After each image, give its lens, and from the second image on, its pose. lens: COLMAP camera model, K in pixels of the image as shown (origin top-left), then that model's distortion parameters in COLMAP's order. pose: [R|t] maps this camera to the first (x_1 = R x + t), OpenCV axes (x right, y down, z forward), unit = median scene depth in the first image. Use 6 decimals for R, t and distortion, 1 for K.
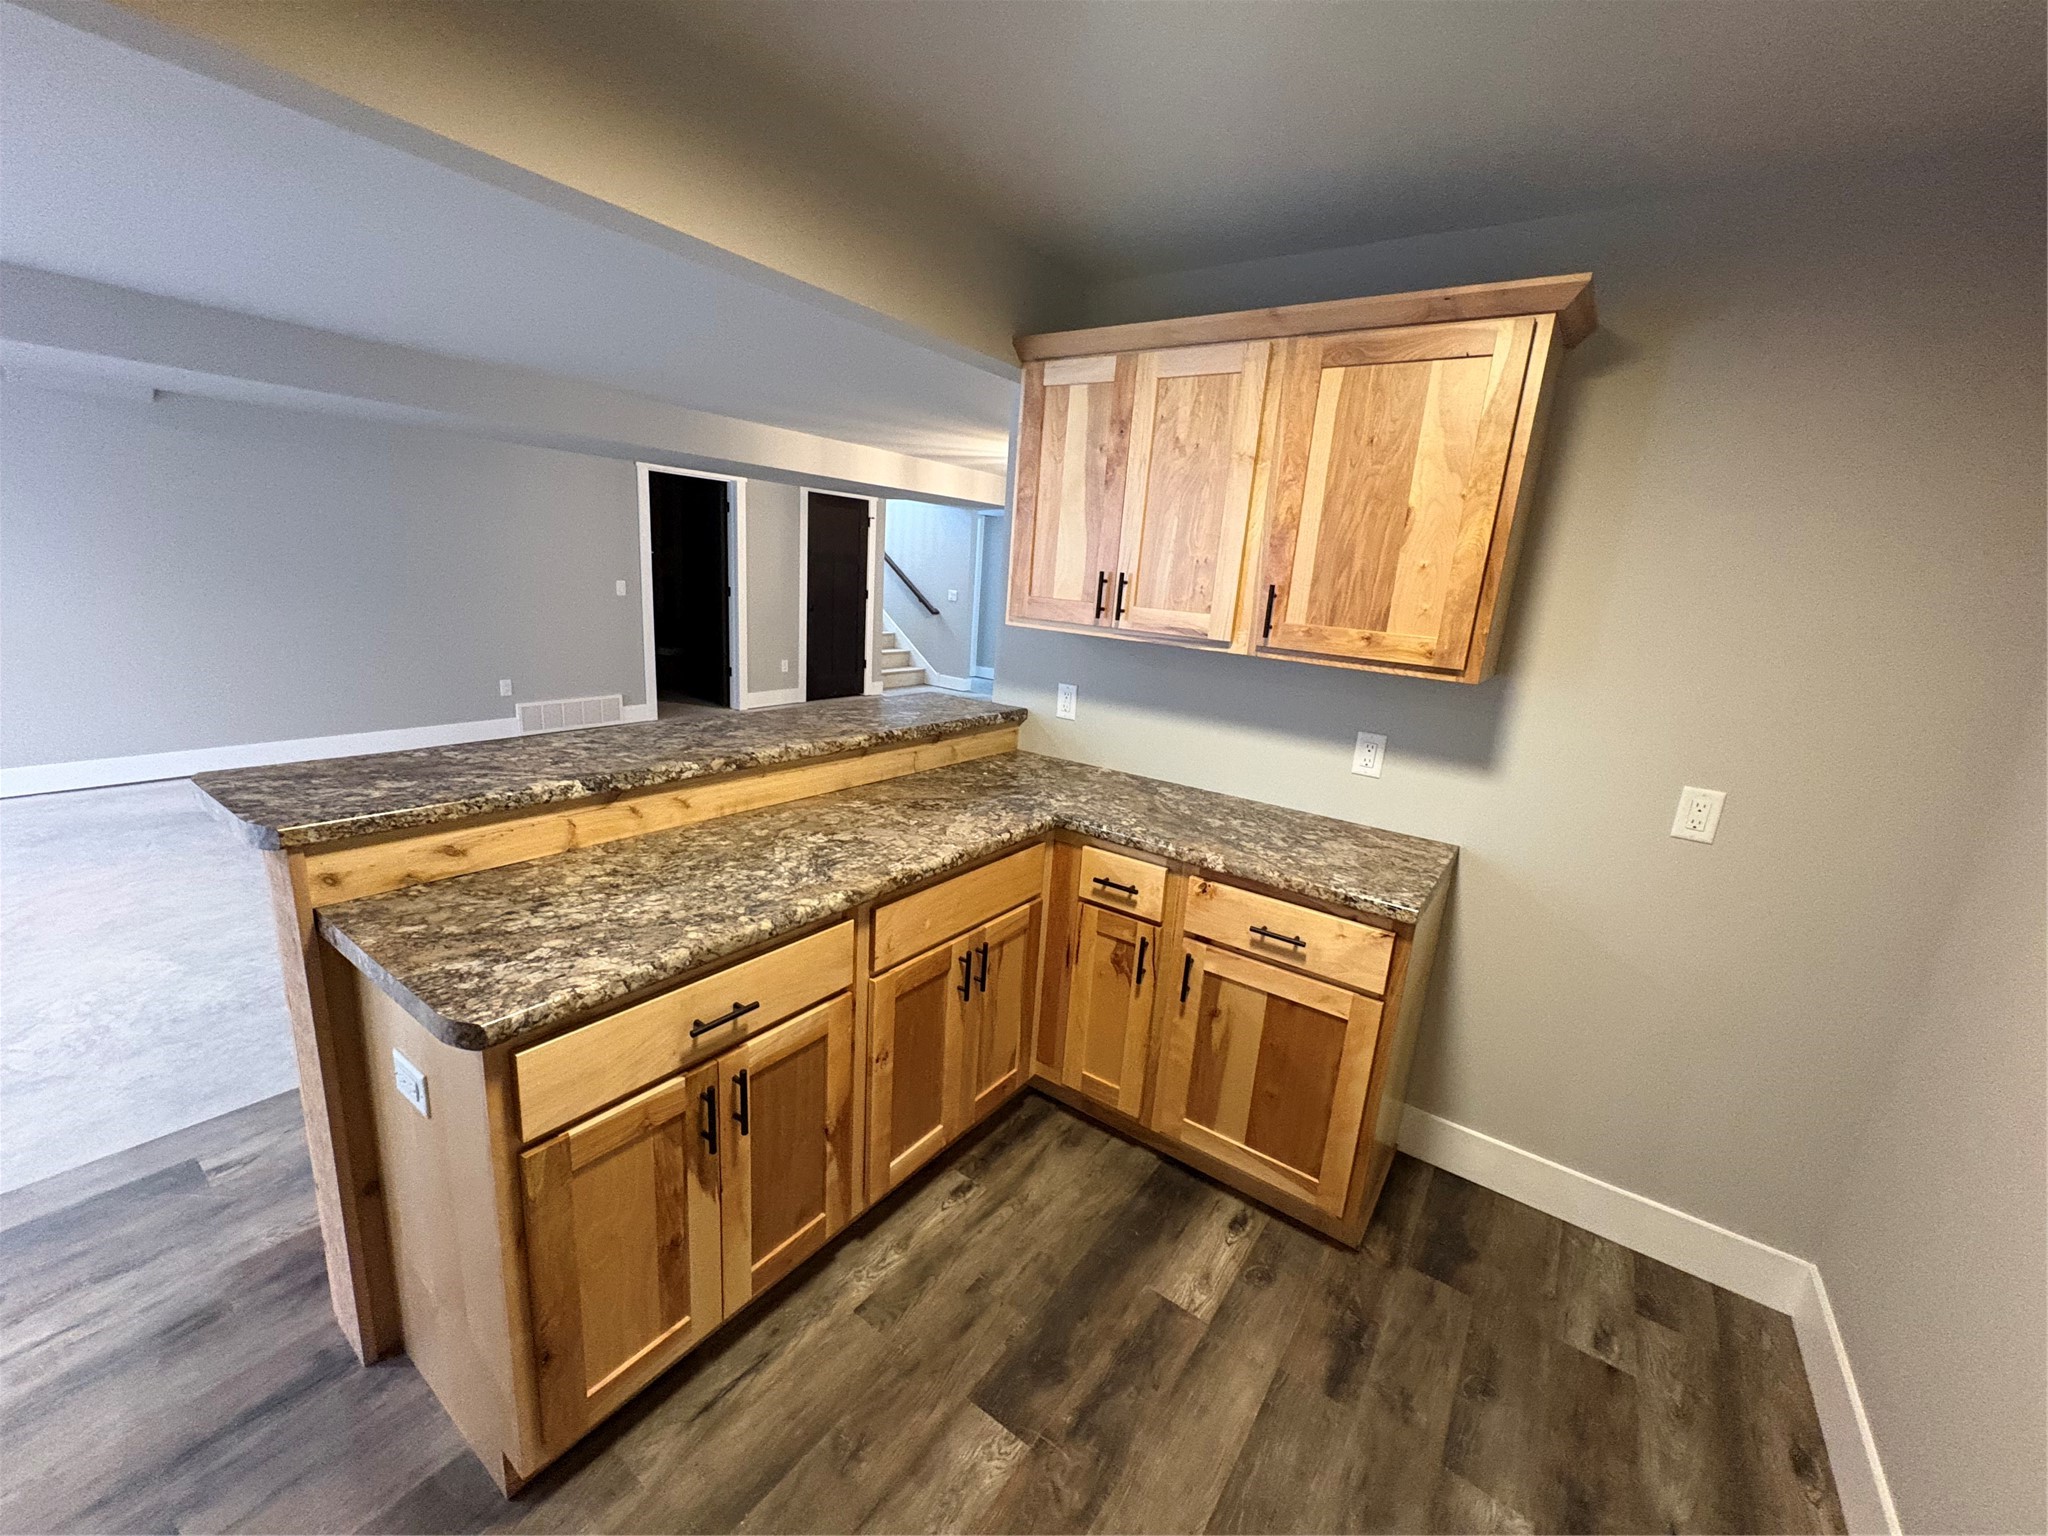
lens RADIAL K [[816.7, 0, 1027.4], [0, 816.7, 769.9], [0, 0, 1]] dist [0.001269, 0.000043]
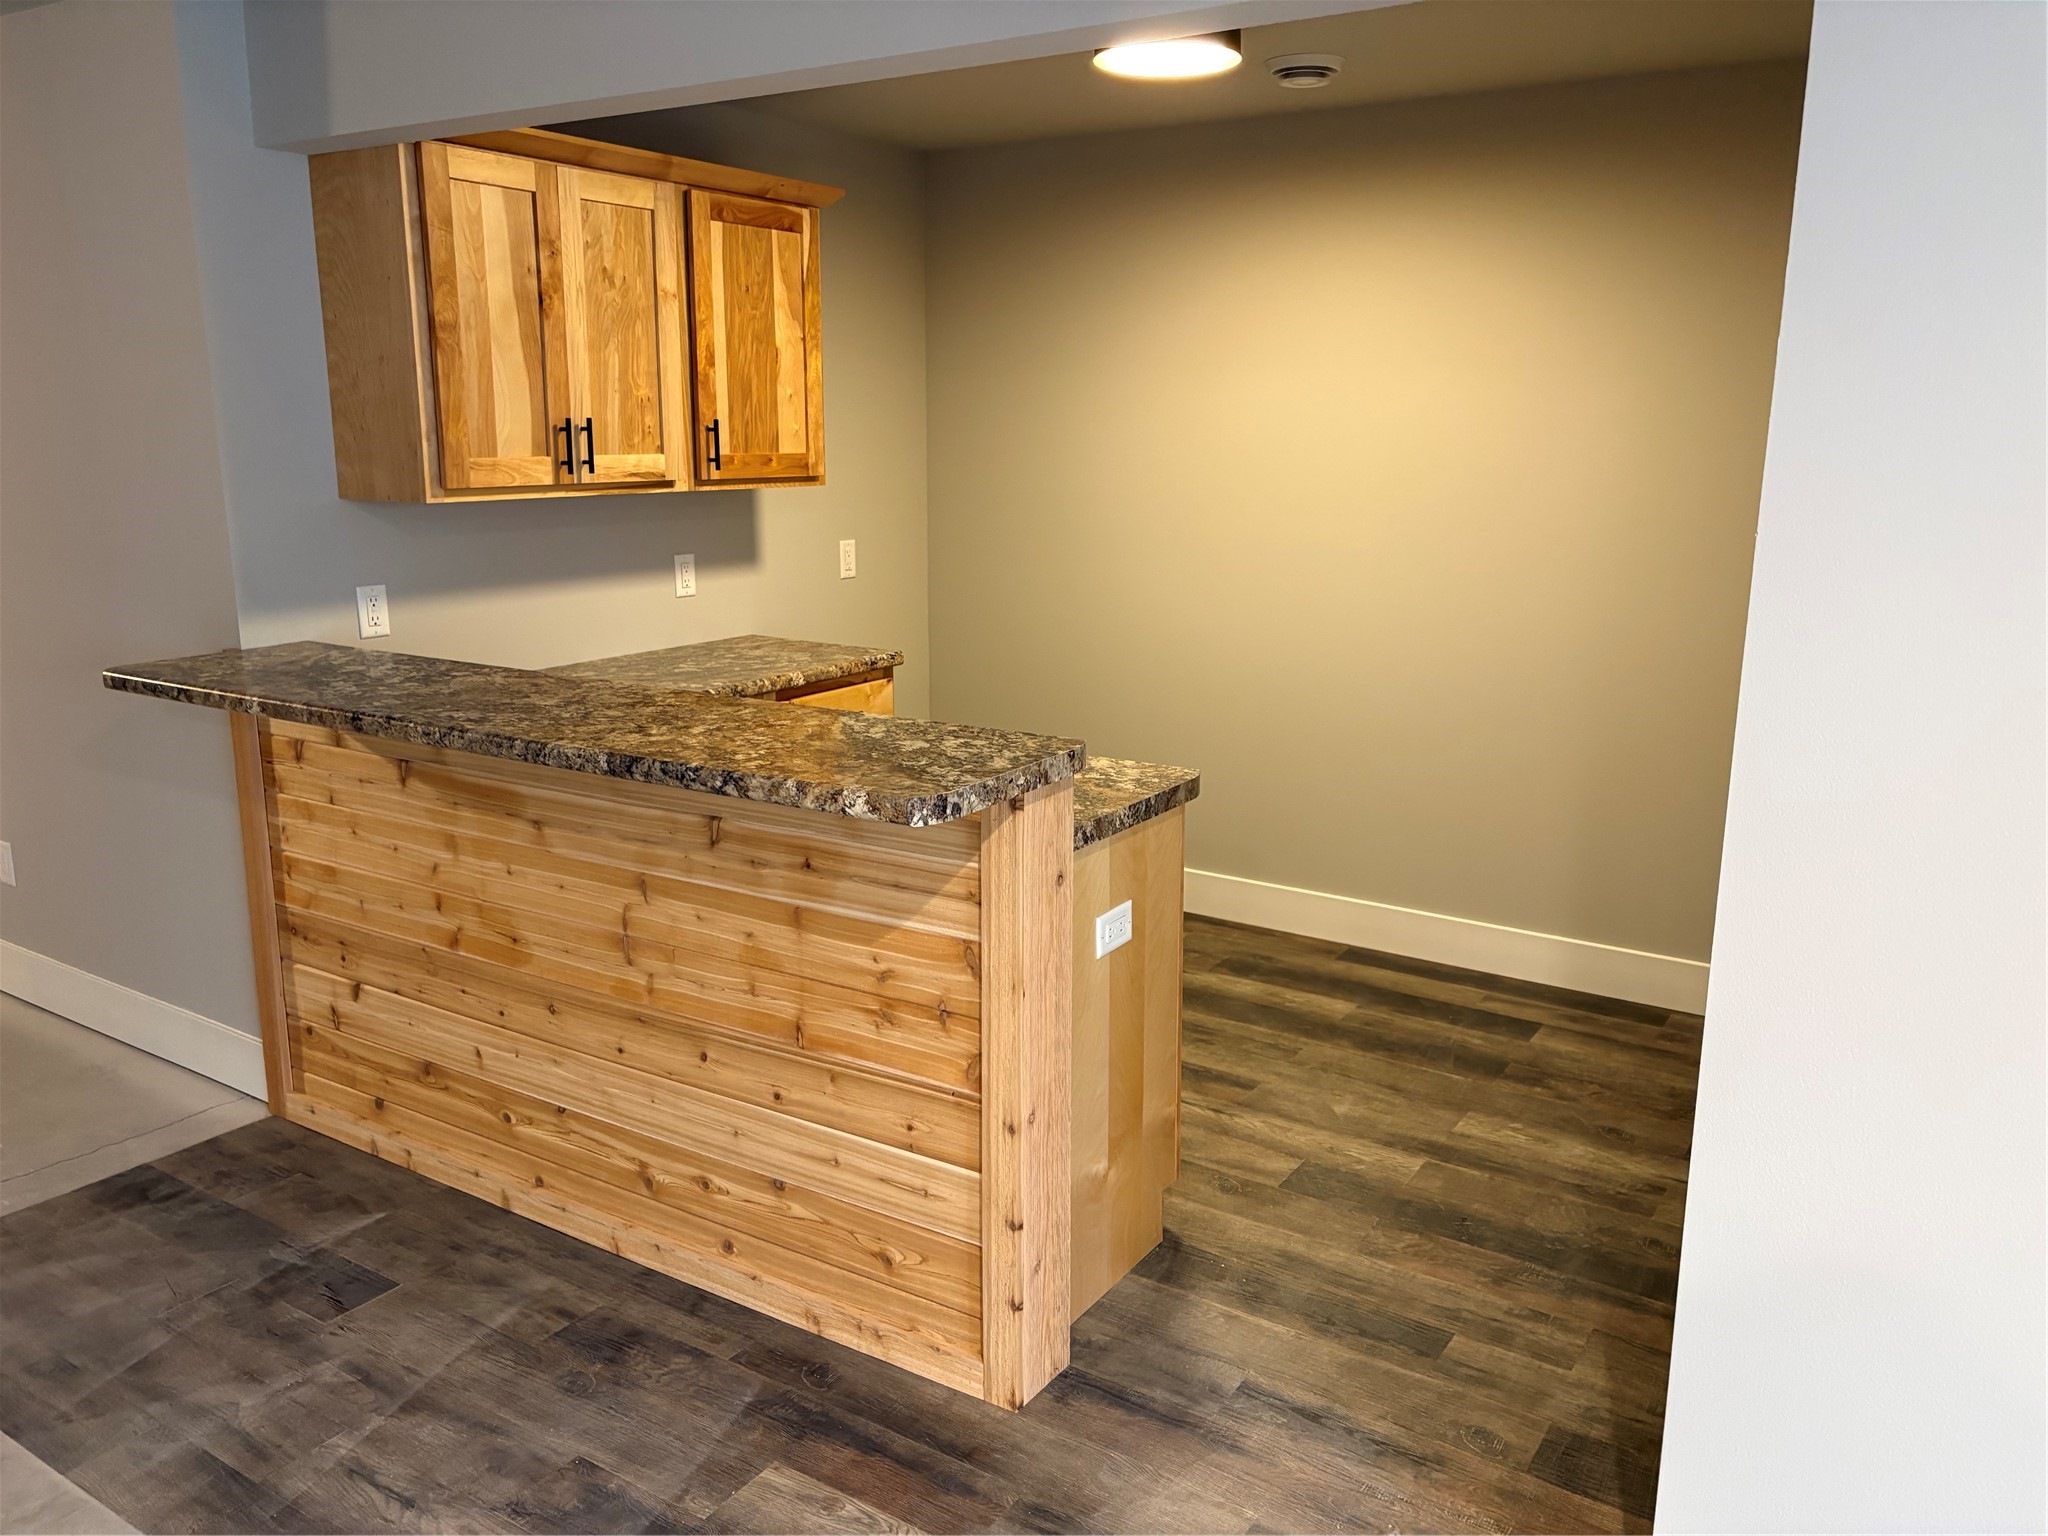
lens RADIAL K [[1540.5, 0, 1026.6], [0, 1540.5, 757.4], [0, 0, 1]] dist [0.033681, -0.056905]
pose [[-0.033355, -0.284798, 0.958007, -1.616406], [0.233156, 0.929876, 0.284552, -0.274368], [-0.971867, 0.232856, 0.035387, 0.598651]]
